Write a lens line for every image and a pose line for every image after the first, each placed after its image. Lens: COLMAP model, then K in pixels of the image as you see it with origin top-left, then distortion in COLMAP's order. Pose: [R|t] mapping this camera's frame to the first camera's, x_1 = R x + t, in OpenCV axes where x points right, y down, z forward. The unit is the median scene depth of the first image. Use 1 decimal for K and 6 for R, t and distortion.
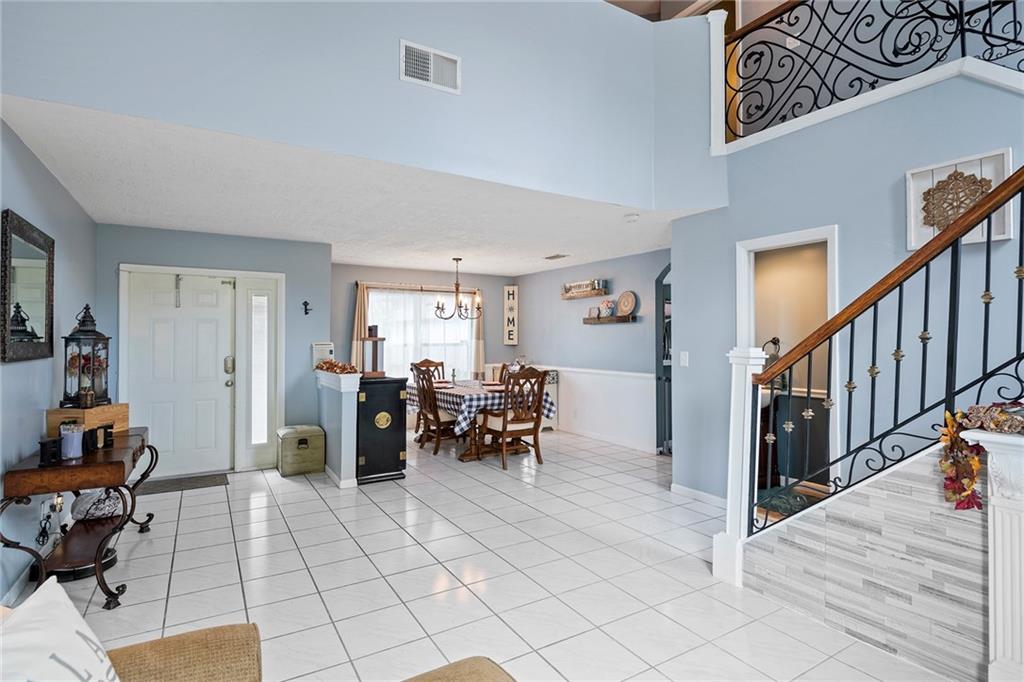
lens RADIAL K [[528.3, 0, 514.9], [0, 528.3, 337.0], [0, 0, 1]] dist [-0.003286, -0.000710]
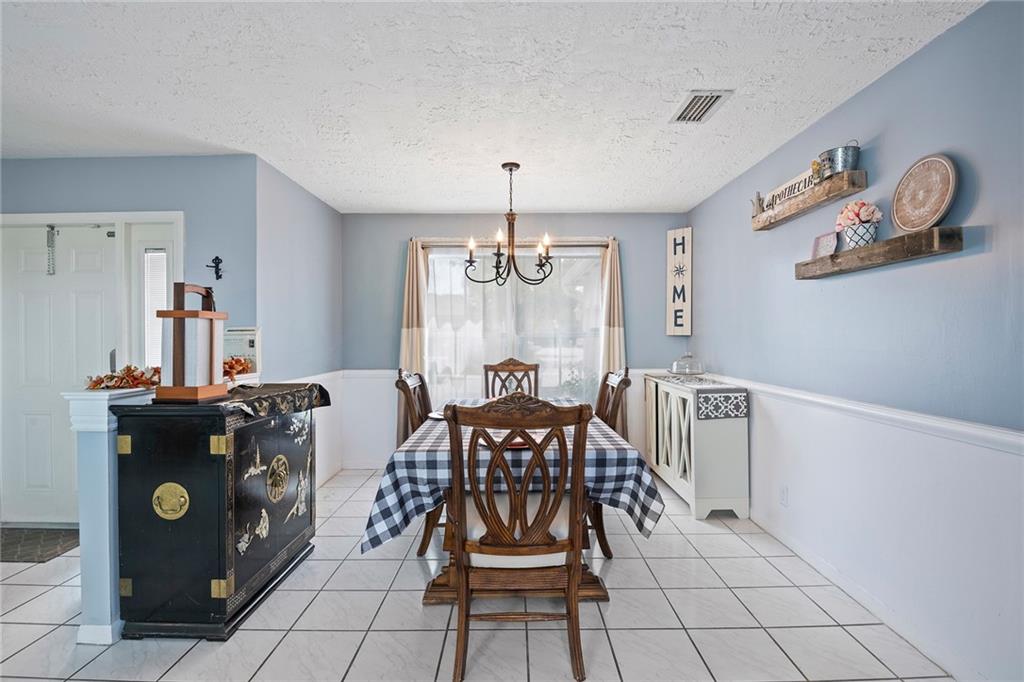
lens RADIAL K [[501.4, 0, 518.7], [0, 501.4, 338.1], [0, 0, 1]] dist [-0.013255, -0.004128]
pose [[0.859587, -0.000543, -0.510989, 0.141922], [0.003685, 0.999980, 0.005136, 0.017351], [0.510976, -0.006298, 0.859572, 0.569557]]
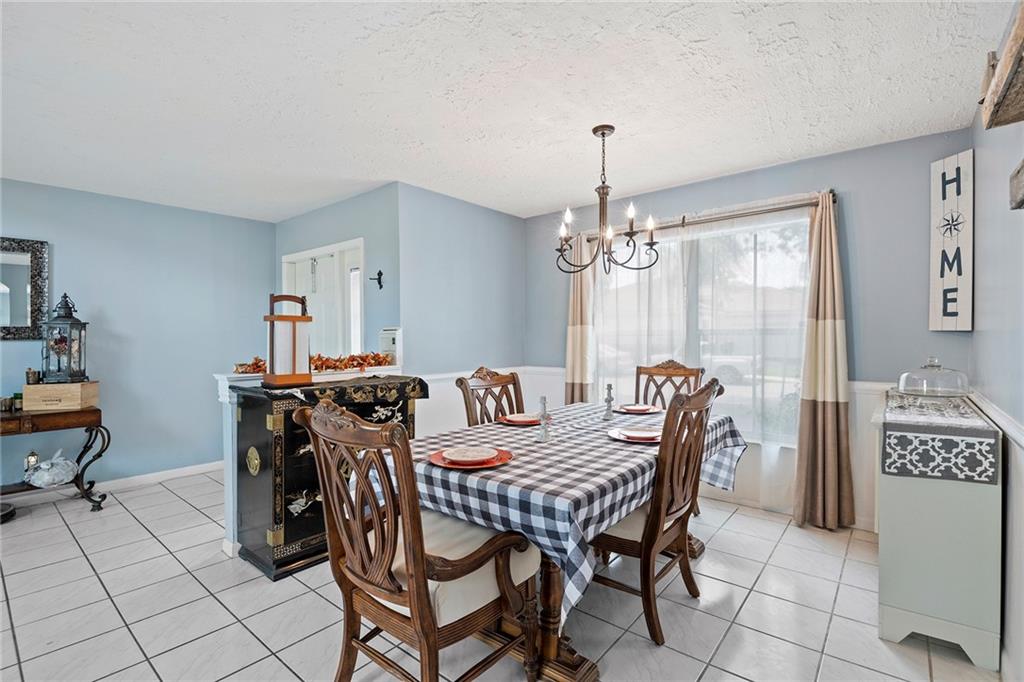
lens RADIAL K [[479.6, 0, 501.8], [0, 479.6, 340.8], [0, 0, 1]] dist [-0.014295, -0.005944]
pose [[0.323778, 0.008473, -0.946095, 0.225825], [0.009204, 0.999884, 0.012105, 0.018172], [0.946088, -0.012627, 0.323662, 0.773810]]
